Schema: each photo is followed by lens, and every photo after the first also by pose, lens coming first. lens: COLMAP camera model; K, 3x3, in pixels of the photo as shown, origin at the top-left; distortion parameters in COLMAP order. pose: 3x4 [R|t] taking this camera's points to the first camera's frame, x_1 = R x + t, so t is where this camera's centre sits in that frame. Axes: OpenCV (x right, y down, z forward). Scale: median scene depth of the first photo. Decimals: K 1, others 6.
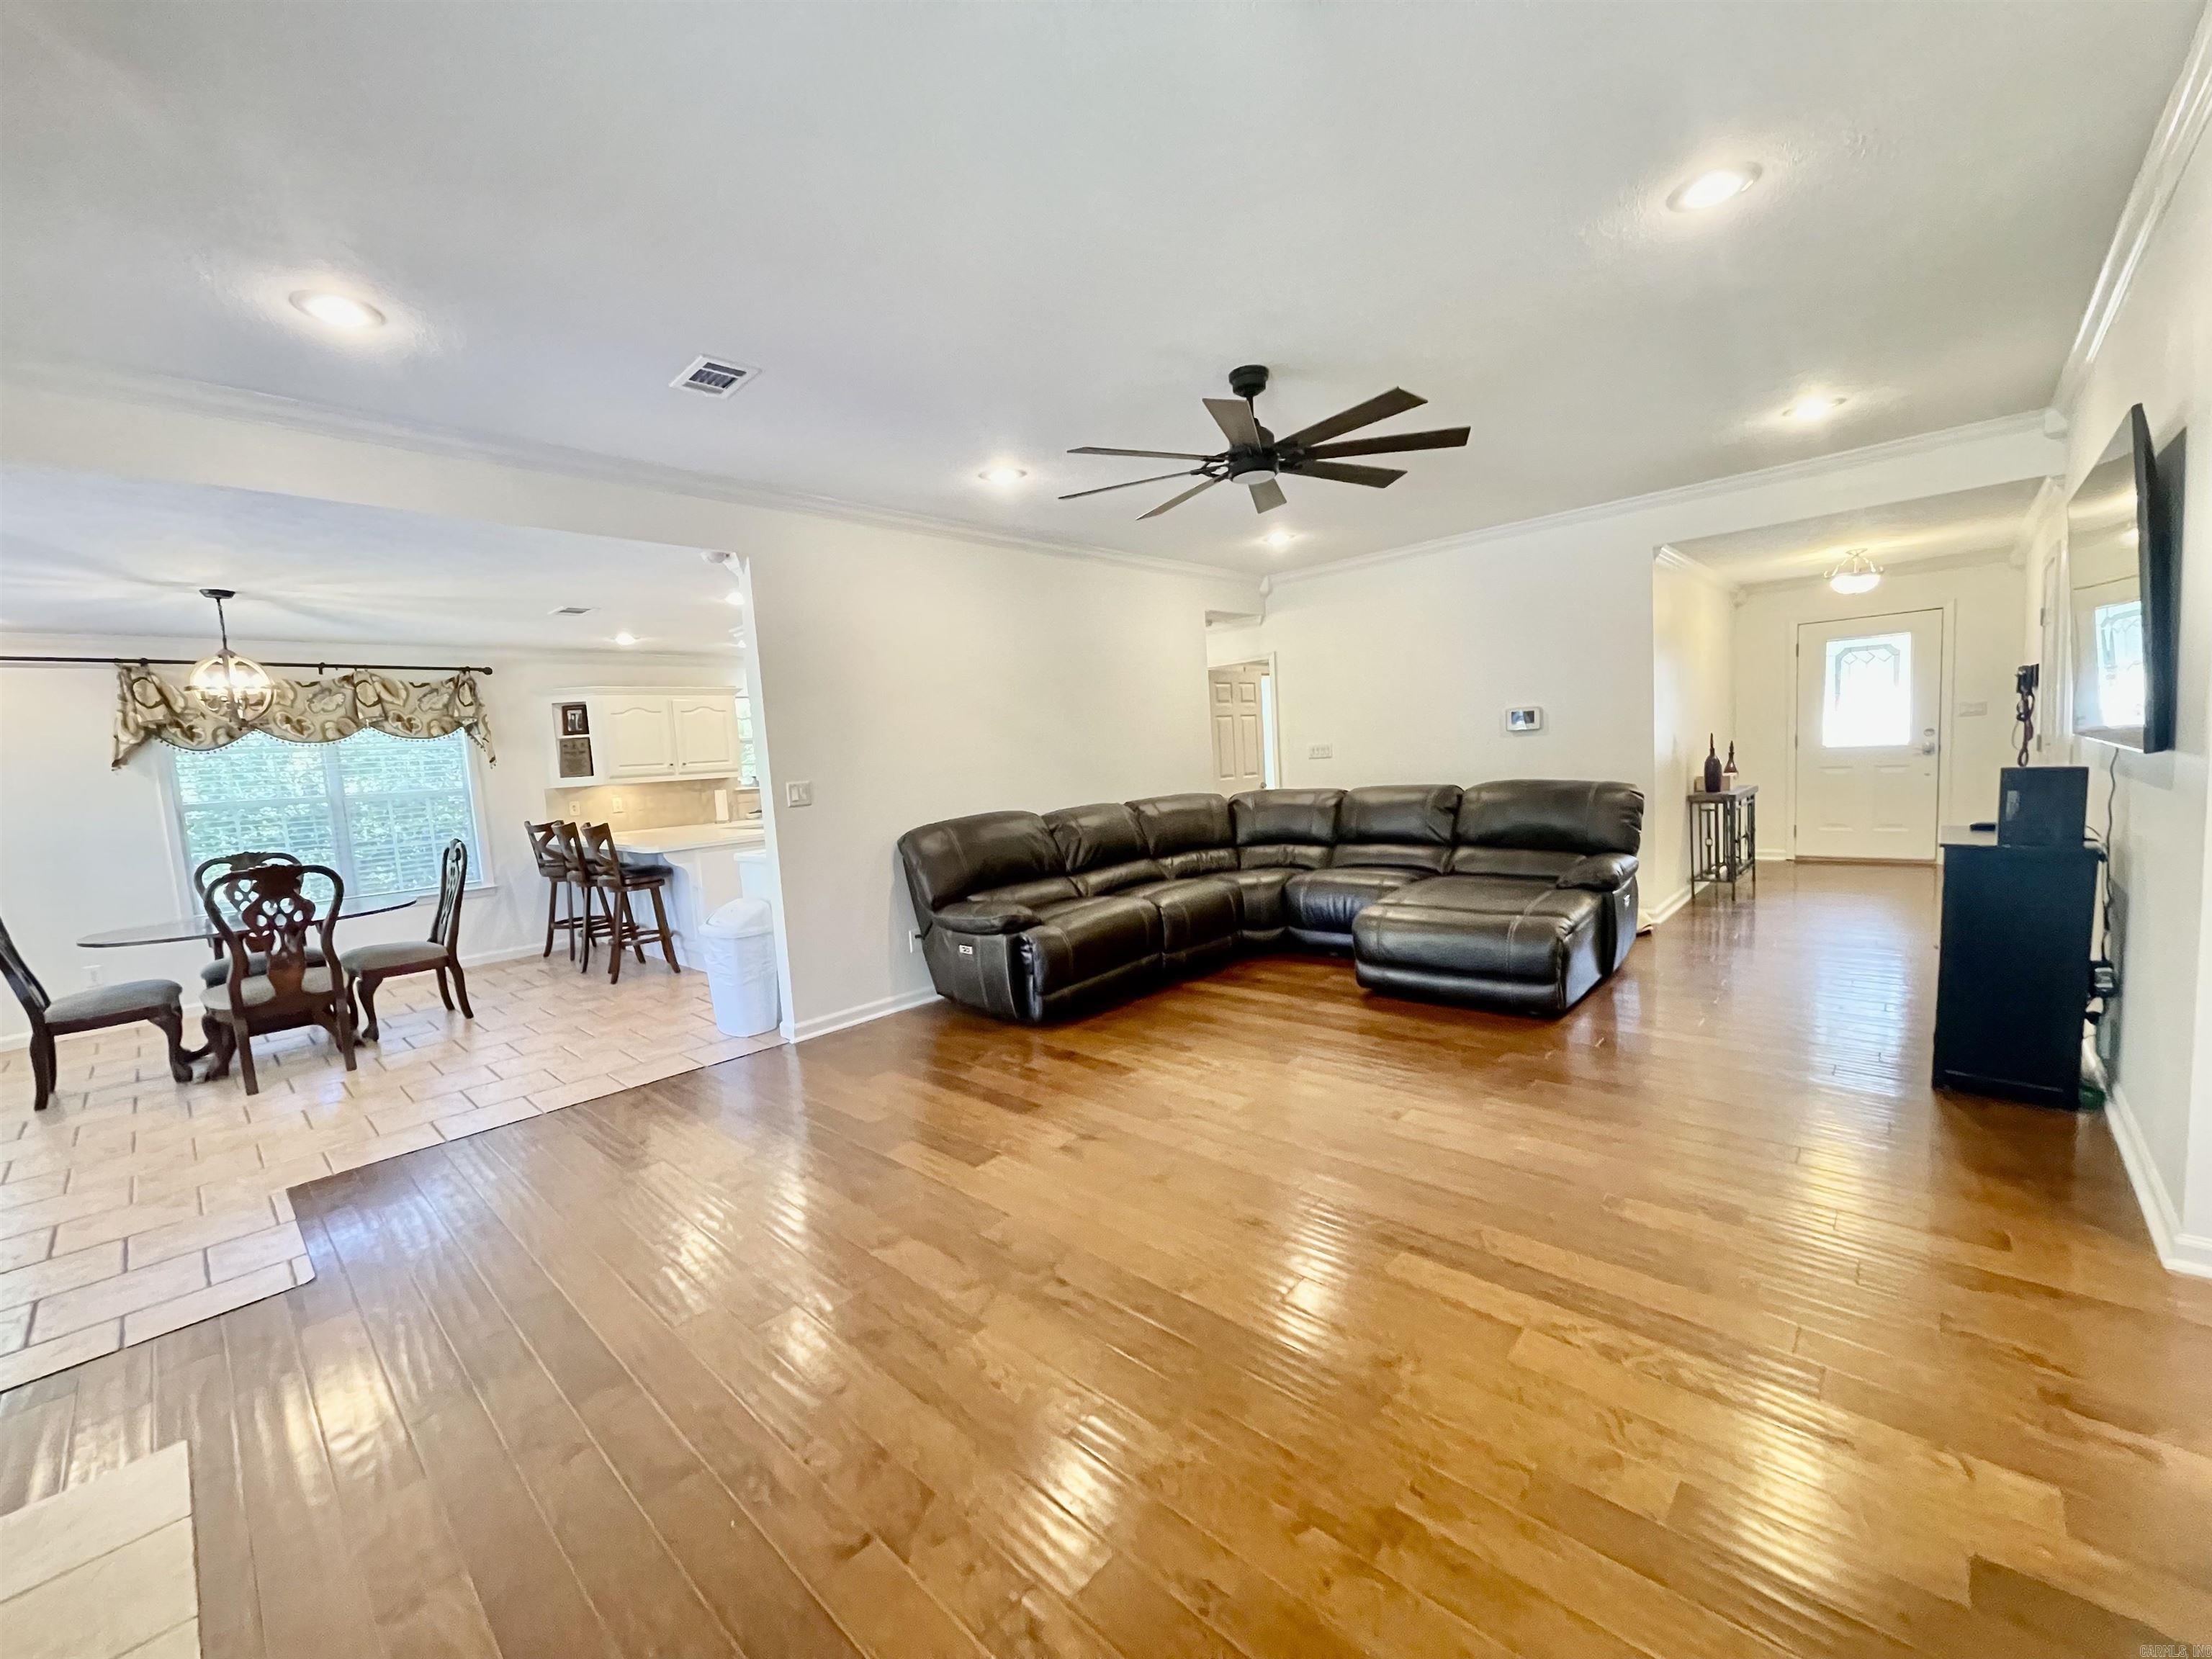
lens RADIAL K [[886.3, 0, 1106.0], [0, 886.3, 829.5], [0, 0, 1]] dist [0.001282, 0.000204]
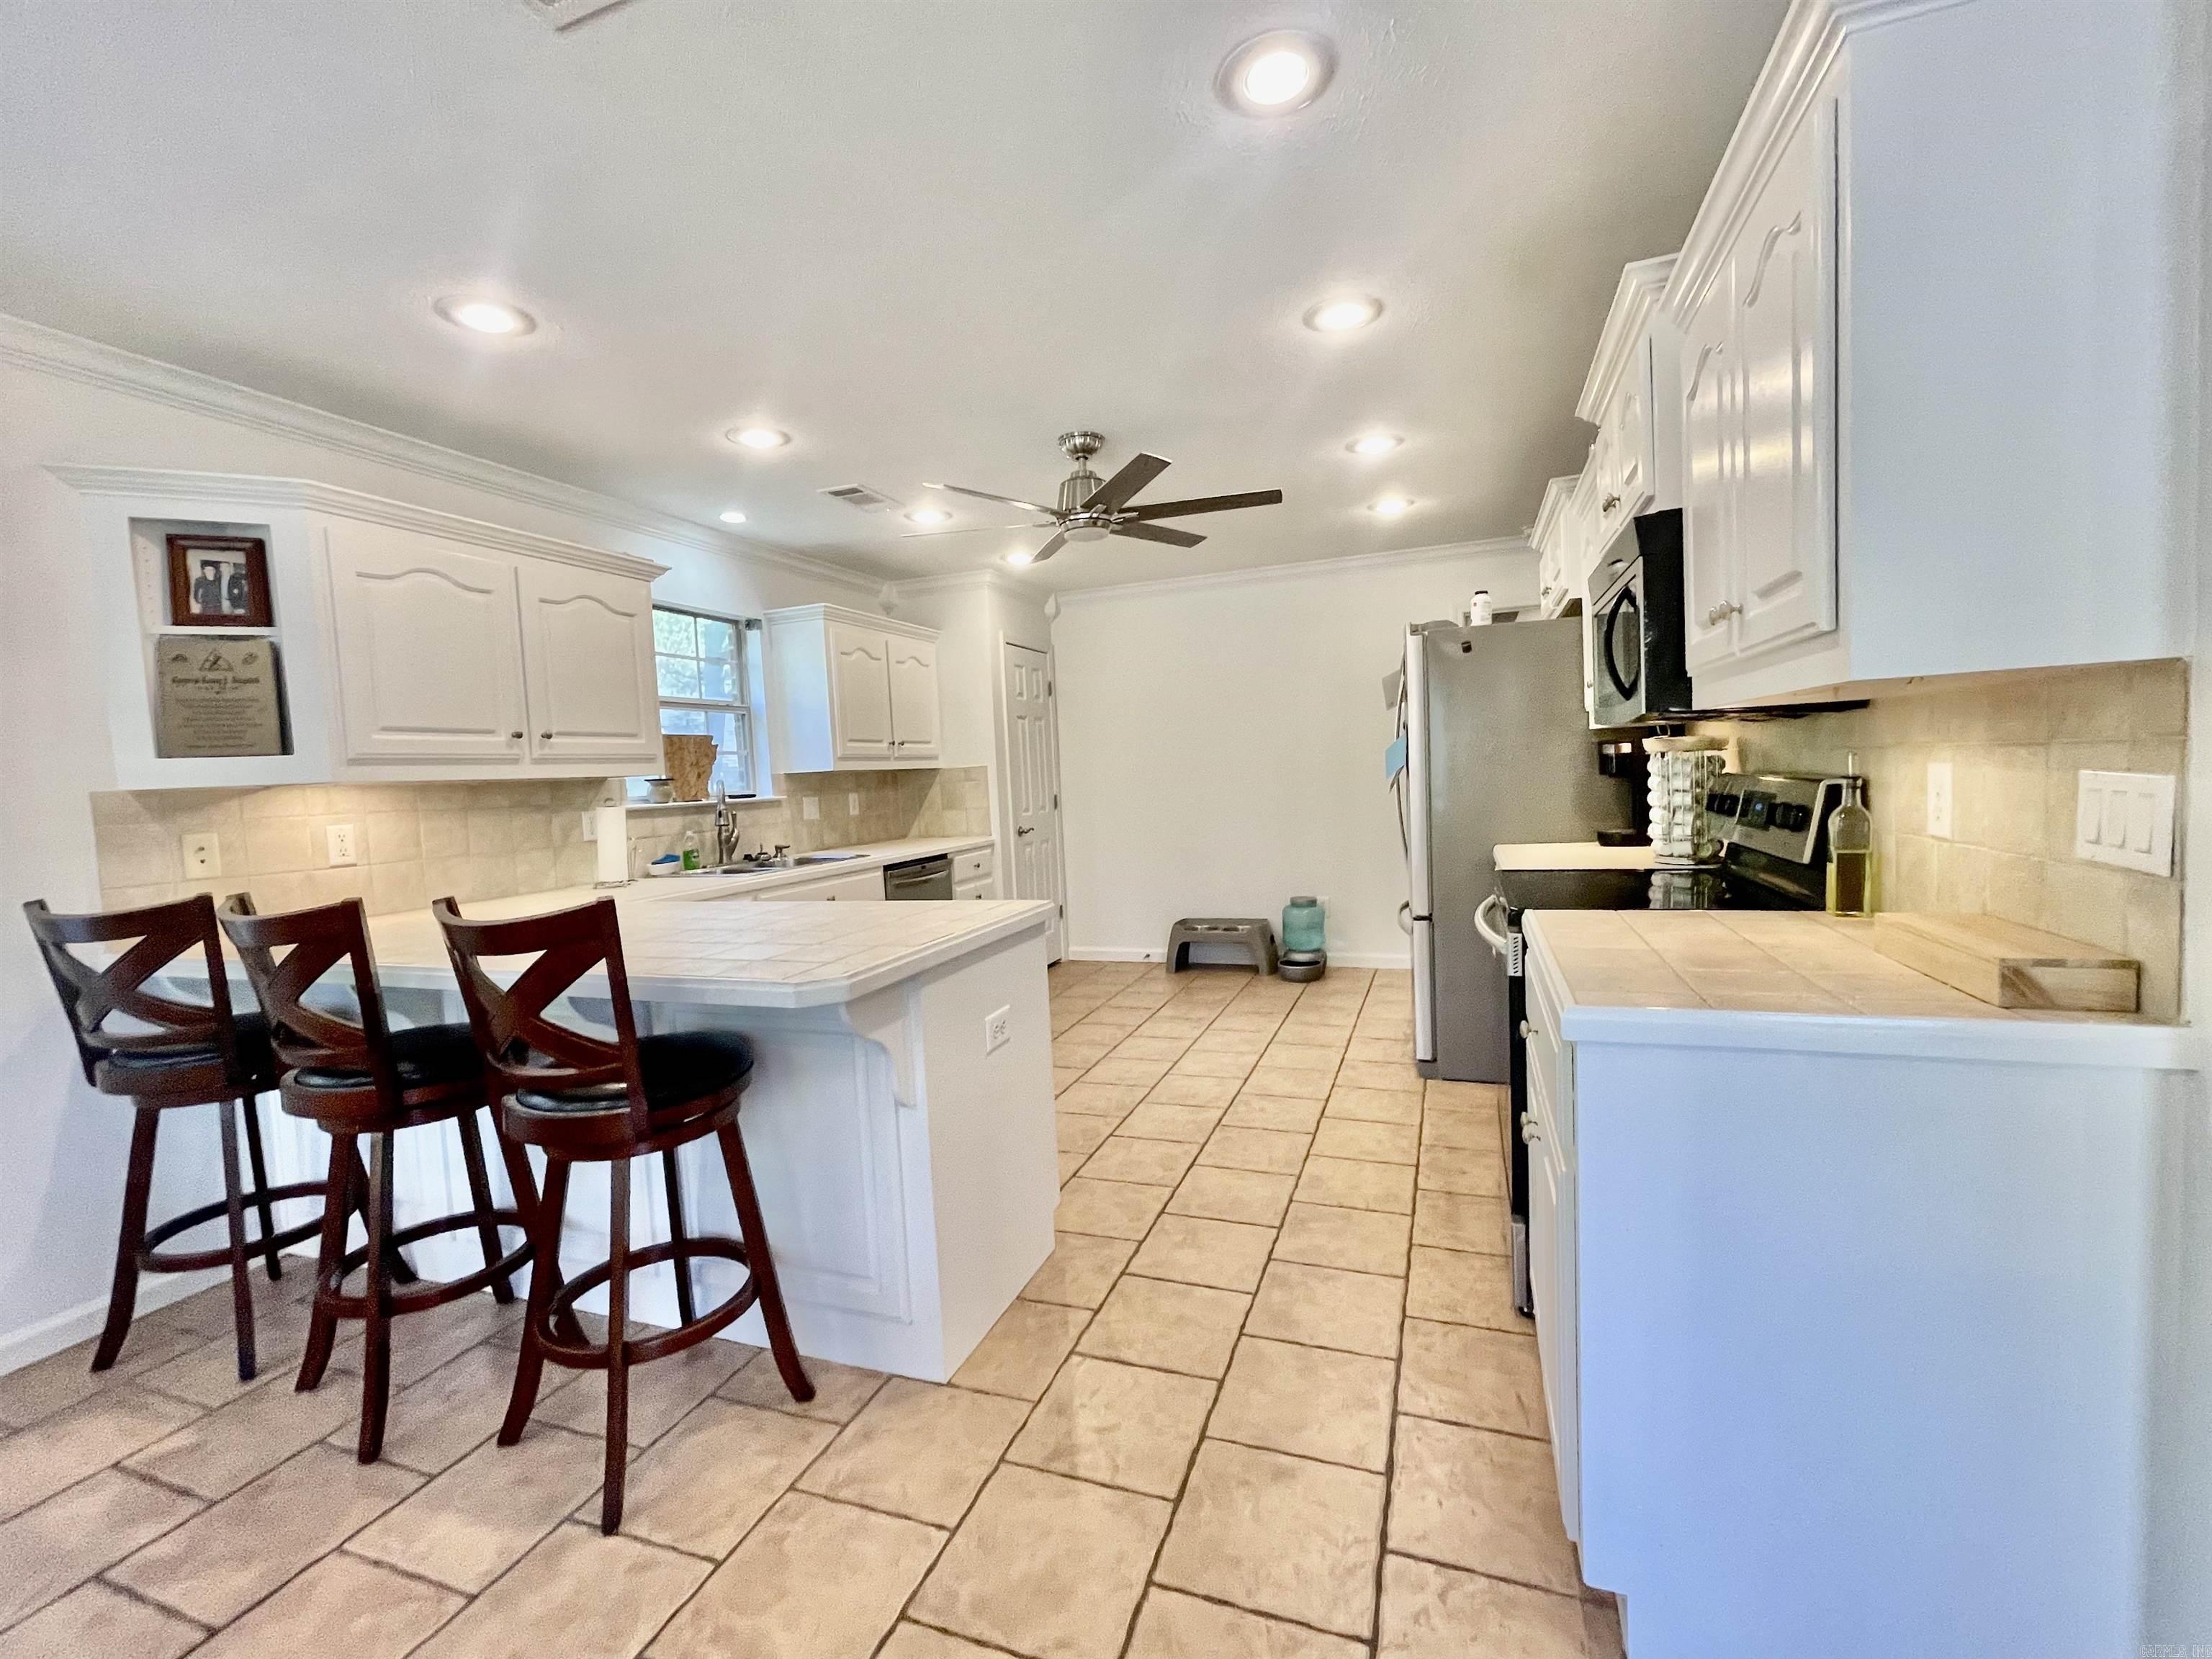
lens RADIAL K [[942.9, 0, 1103.9], [0, 942.9, 832.3], [0, 0, 1]] dist [0.000357, 0.000267]
pose [[0.923004, -0.011297, 0.384624, -0.513925], [0.030017, 0.998637, -0.042700, -0.009605], [-0.383618, 0.050957, 0.922085, 0.670031]]
